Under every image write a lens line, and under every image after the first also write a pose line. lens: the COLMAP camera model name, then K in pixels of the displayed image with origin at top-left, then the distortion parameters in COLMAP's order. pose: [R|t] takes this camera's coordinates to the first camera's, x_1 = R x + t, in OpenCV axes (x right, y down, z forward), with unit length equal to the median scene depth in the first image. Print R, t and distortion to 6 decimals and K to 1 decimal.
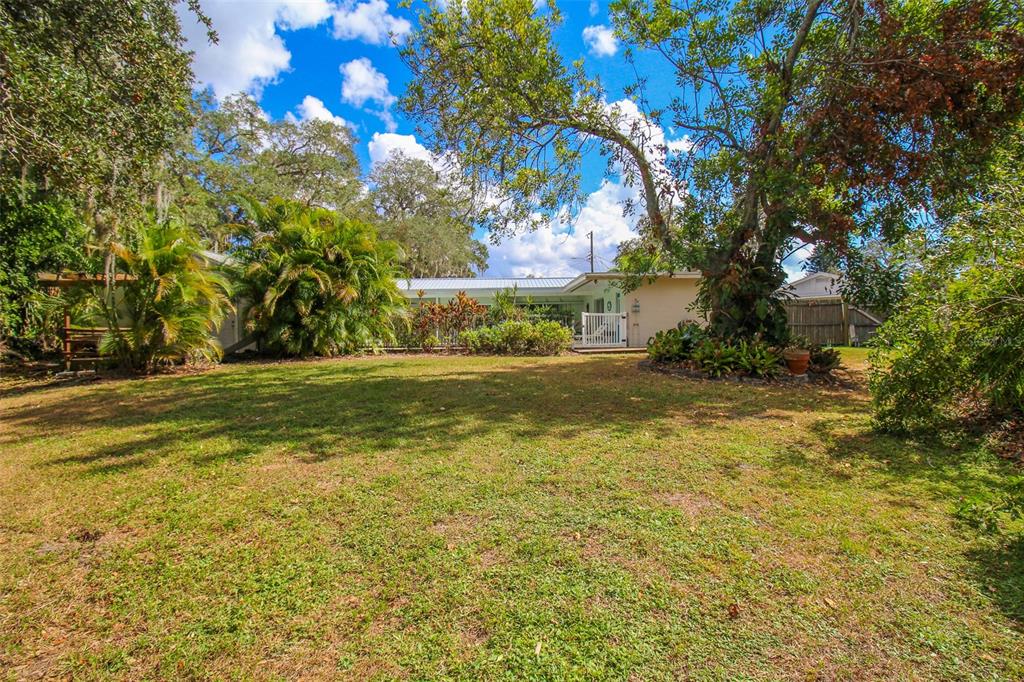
lens RADIAL K [[502.5, 0, 503.4], [0, 502.5, 340.9], [0, 0, 1]] dist [0.000468, -0.012869]
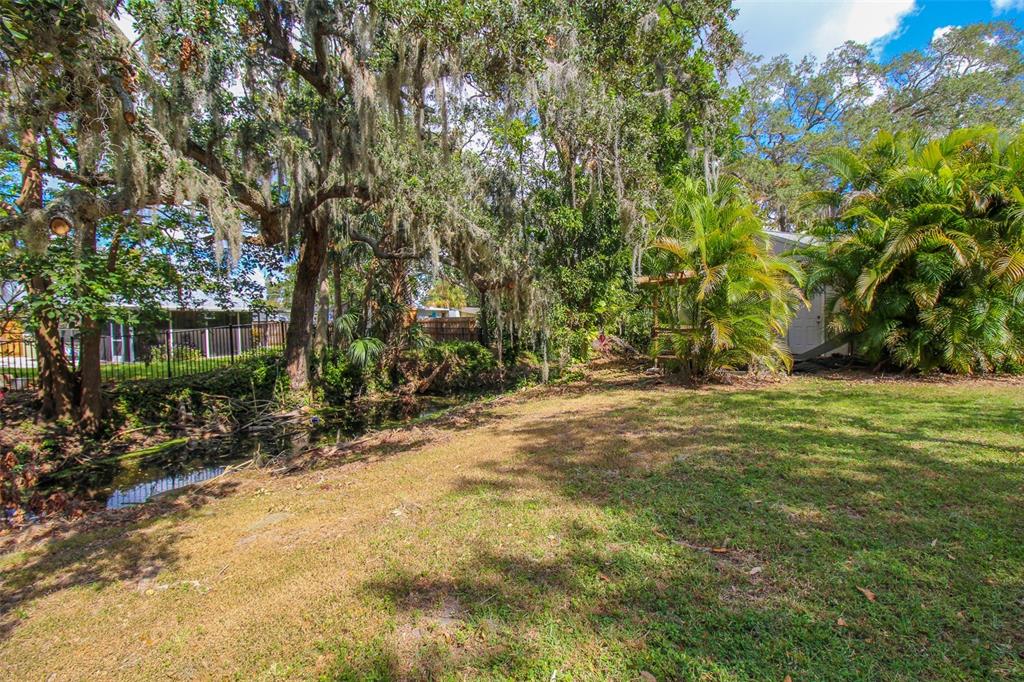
lens RADIAL K [[502.5, 0, 503.4], [0, 502.5, 340.9], [0, 0, 1]] dist [0.000468, -0.012869]
pose [[0.463319, 0.023930, -0.885868, -0.083289], [-0.006937, 0.999703, 0.023376, -0.020119], [0.886164, -0.004685, 0.463347, 0.239375]]
